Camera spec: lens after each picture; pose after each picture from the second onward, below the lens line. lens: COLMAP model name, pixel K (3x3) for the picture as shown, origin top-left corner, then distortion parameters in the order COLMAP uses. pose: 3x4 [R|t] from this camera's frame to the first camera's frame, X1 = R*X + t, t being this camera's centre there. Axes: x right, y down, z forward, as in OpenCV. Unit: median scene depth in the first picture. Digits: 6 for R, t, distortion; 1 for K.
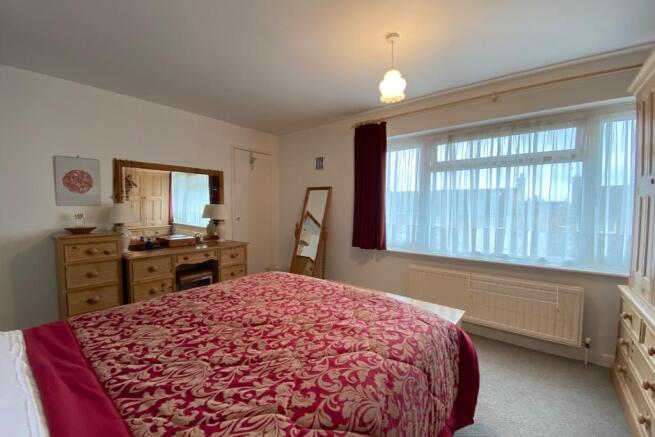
lens RADIAL K [[267.5, 0, 331.8], [0, 267.5, 220.2], [0, 0, 1]] dist [0.000094, -0.011510]
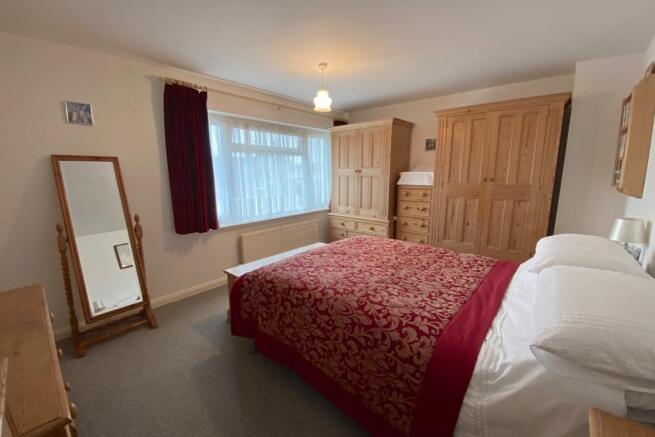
lens RADIAL K [[267.5, 0, 331.8], [0, 267.5, 220.2], [0, 0, 1]] dist [0.000094, -0.011510]
pose [[0.018586, -0.169341, 0.985382, -0.830386], [0.072548, 0.983183, 0.167594, -0.056815], [-0.997192, 0.068373, 0.030559, 0.599486]]
